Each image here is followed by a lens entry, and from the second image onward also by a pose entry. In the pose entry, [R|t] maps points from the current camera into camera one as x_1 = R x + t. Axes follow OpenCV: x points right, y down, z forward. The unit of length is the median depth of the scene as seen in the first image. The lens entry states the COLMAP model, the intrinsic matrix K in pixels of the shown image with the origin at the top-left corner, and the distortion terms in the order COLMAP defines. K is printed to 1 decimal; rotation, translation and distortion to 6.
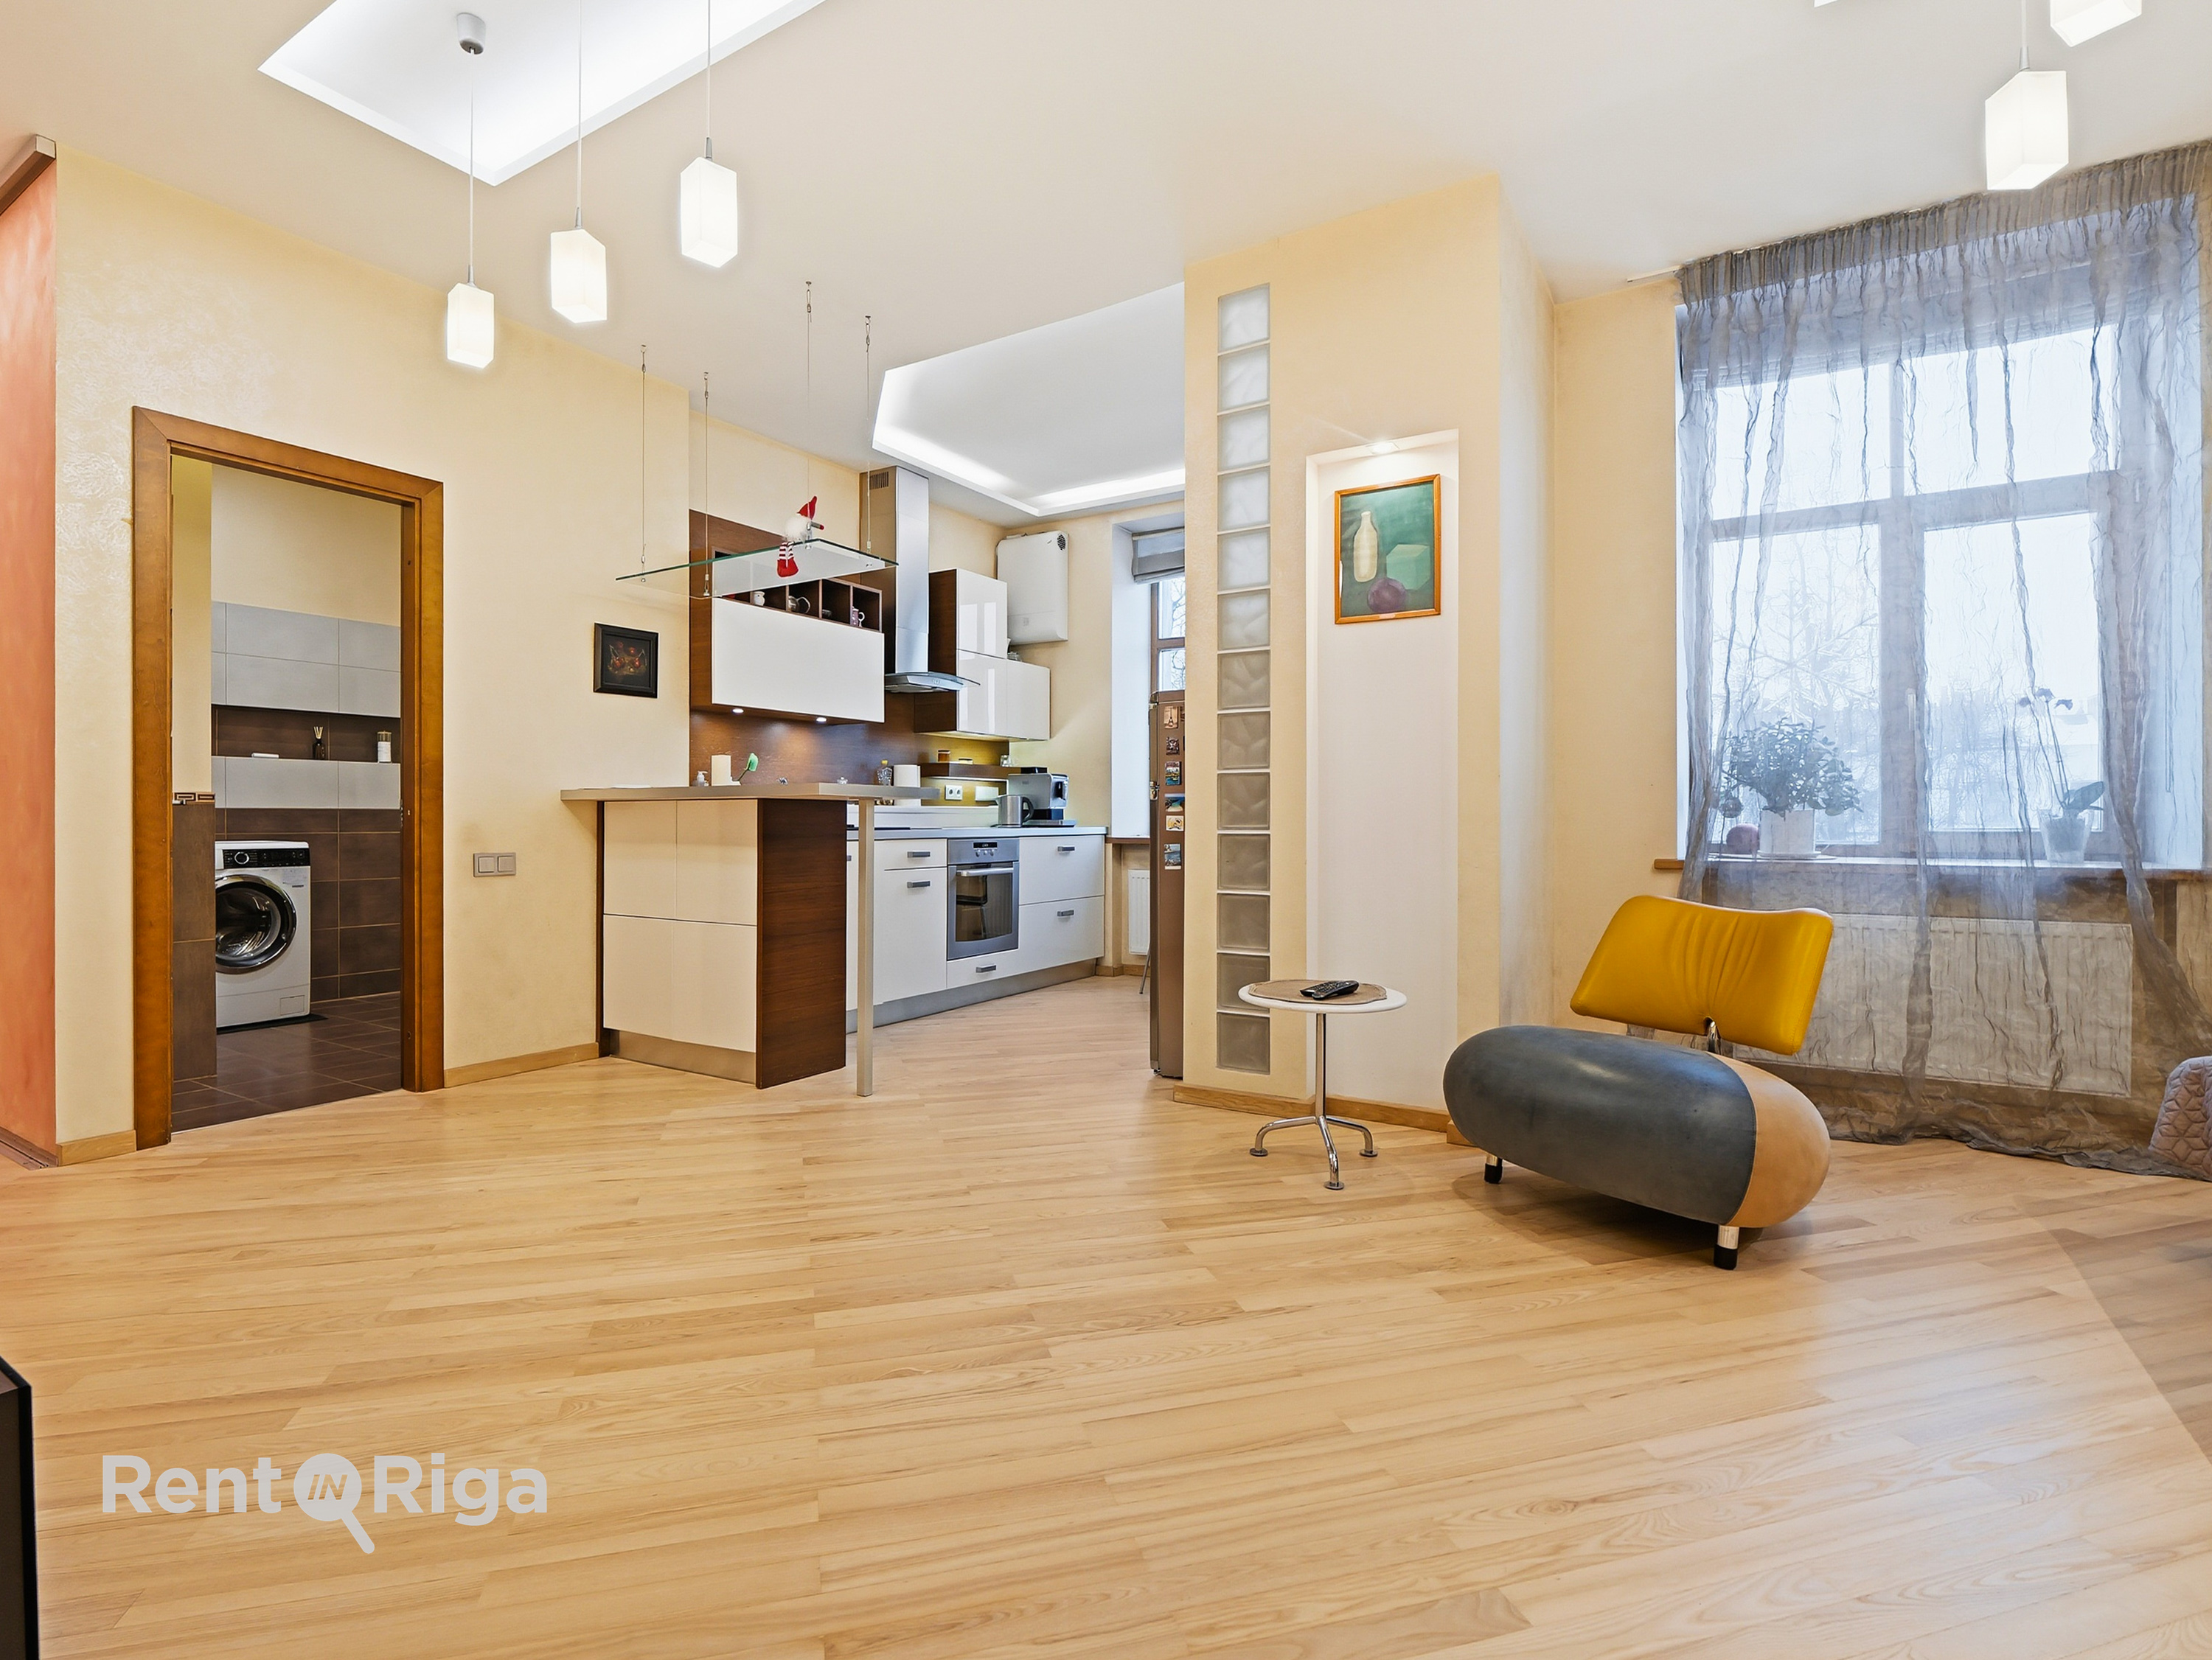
lens RADIAL K [[1070.2, 0, 1106.0], [0, 1070.2, 830.0], [0, 0, 1]] dist [-0.001394, -0.000552]
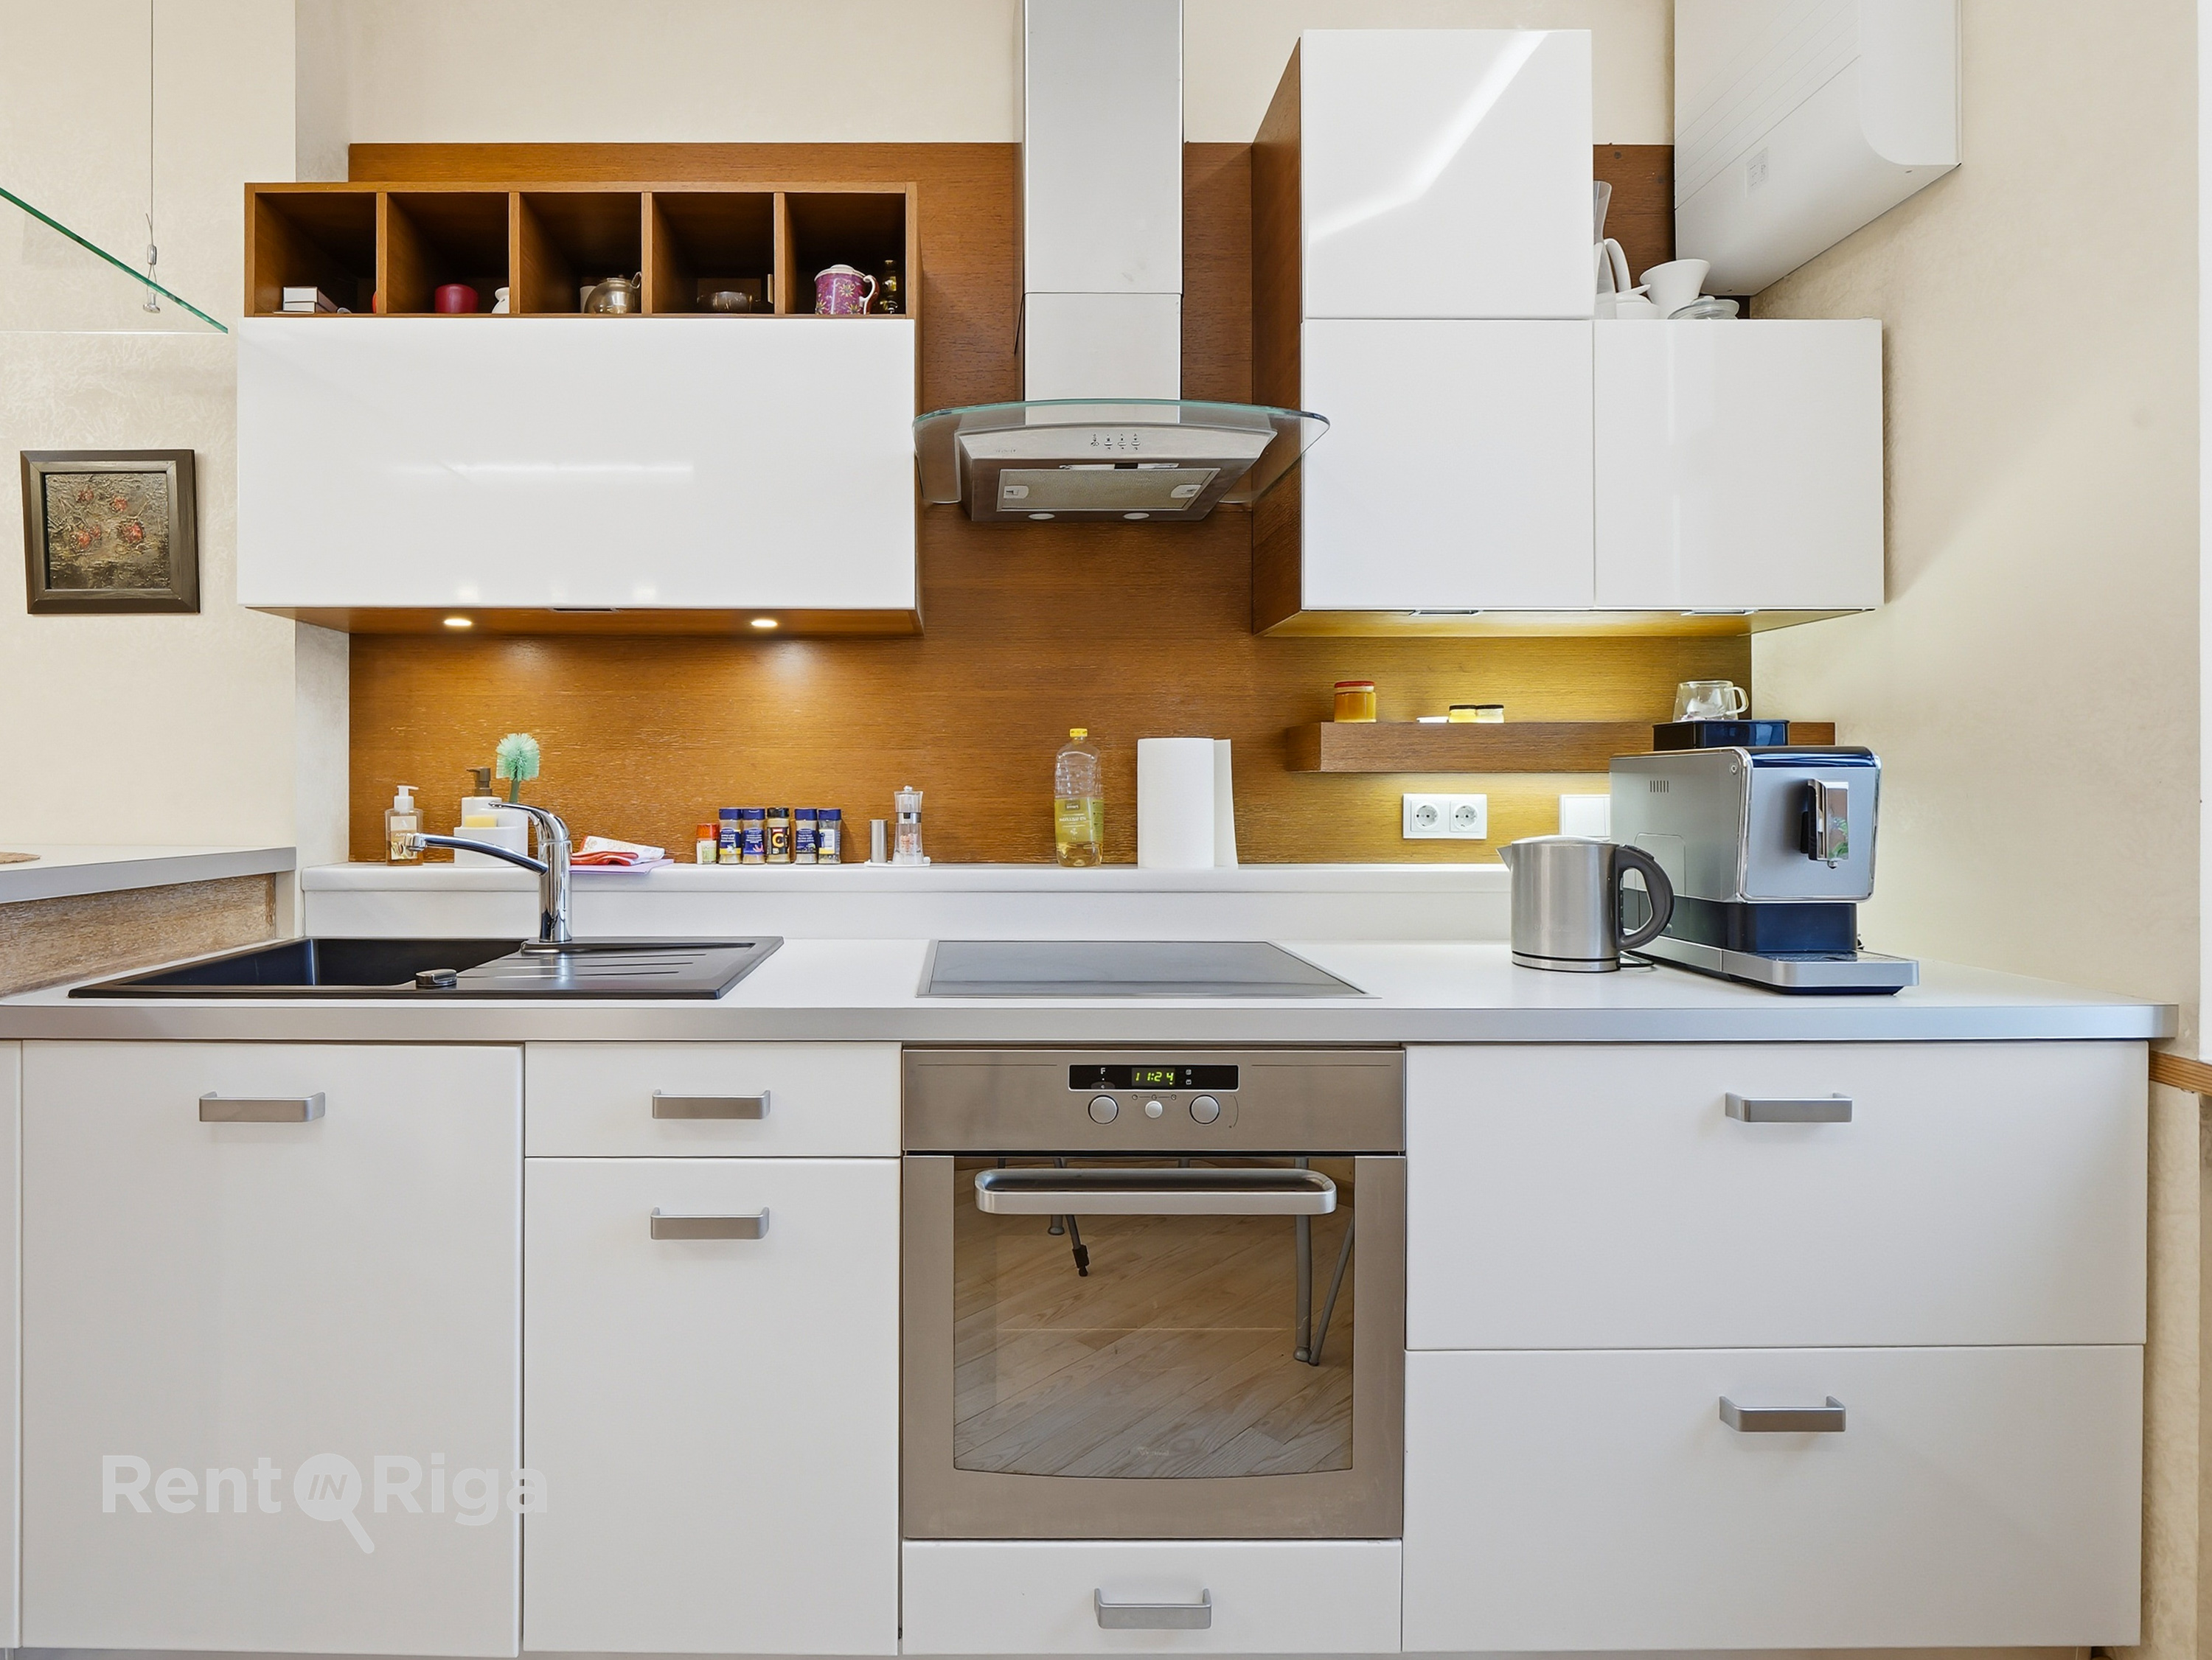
lens RADIAL K [[1100.4, 0, 1106.5], [0, 1100.4, 781.3], [0, 0, 1]] dist [0.000779, 0.000094]
pose [[0.519753, -0.002251, -0.854314, 0.079769], [-0.006319, 0.999959, -0.006479, -0.045307], [0.854293, 0.008766, 0.519718, 0.805778]]
